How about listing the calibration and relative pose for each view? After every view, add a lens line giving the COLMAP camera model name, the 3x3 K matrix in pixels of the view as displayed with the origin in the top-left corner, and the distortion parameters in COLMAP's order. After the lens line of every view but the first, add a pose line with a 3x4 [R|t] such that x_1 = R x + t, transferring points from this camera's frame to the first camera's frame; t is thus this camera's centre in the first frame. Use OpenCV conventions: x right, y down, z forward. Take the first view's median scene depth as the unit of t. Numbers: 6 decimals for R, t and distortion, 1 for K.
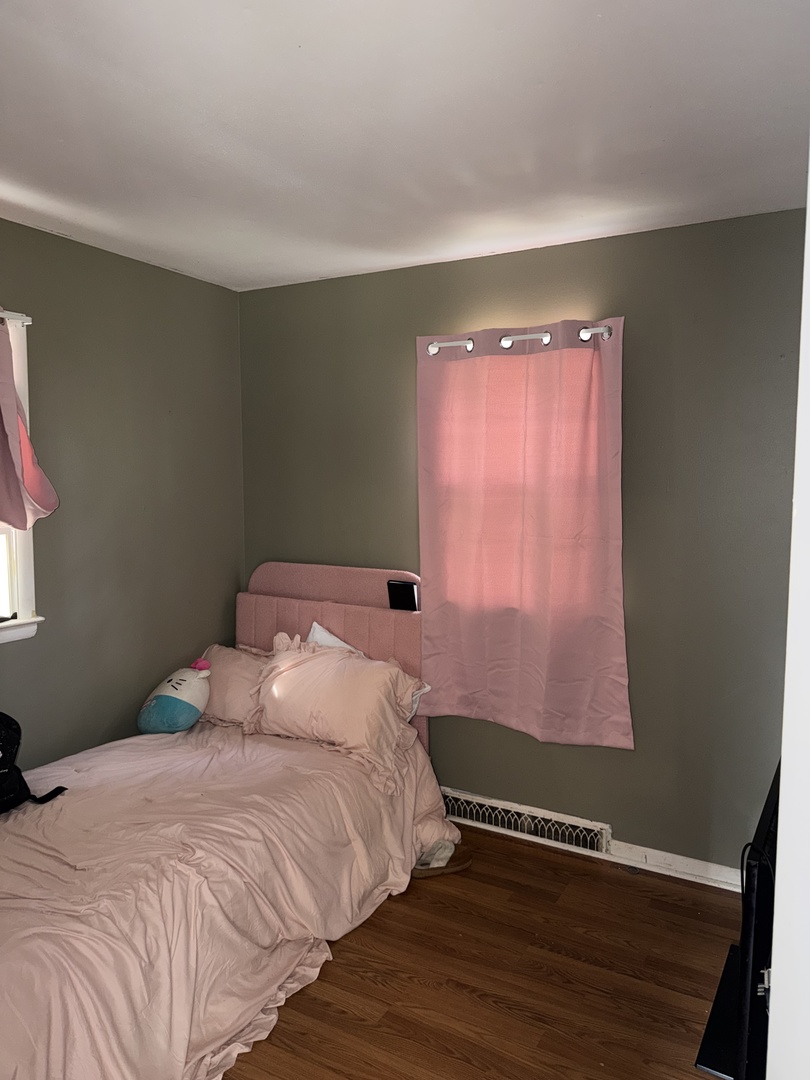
lens RADIAL K [[759.5, 0, 405.2], [0, 759.5, 538.6], [0, 0, 1]] dist [-0.006581, -0.001494]
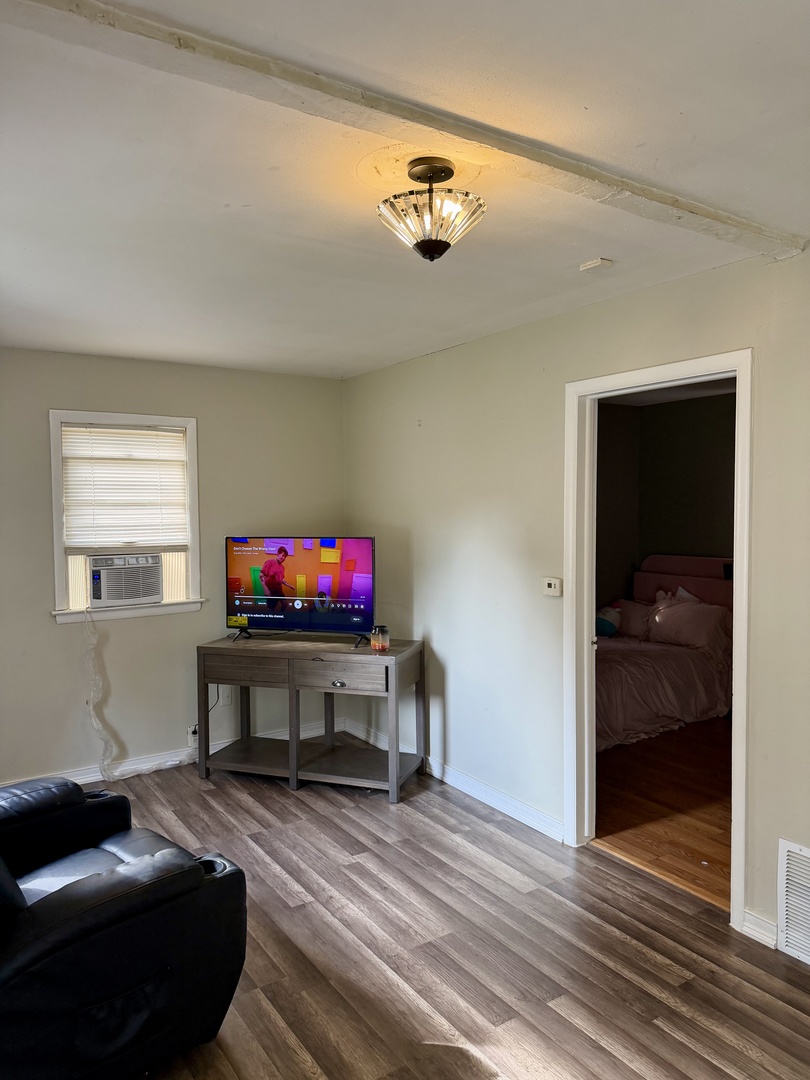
lens RADIAL K [[759.5, 0, 404.7], [0, 759.5, 539.9], [0, 0, 1]] dist [-0.006581, -0.001494]
pose [[0.888174, 0.001010, -0.459507, 0.139291], [-0.017385, 0.999355, -0.031406, 0.075735], [0.459179, 0.035883, 0.887619, -0.978742]]
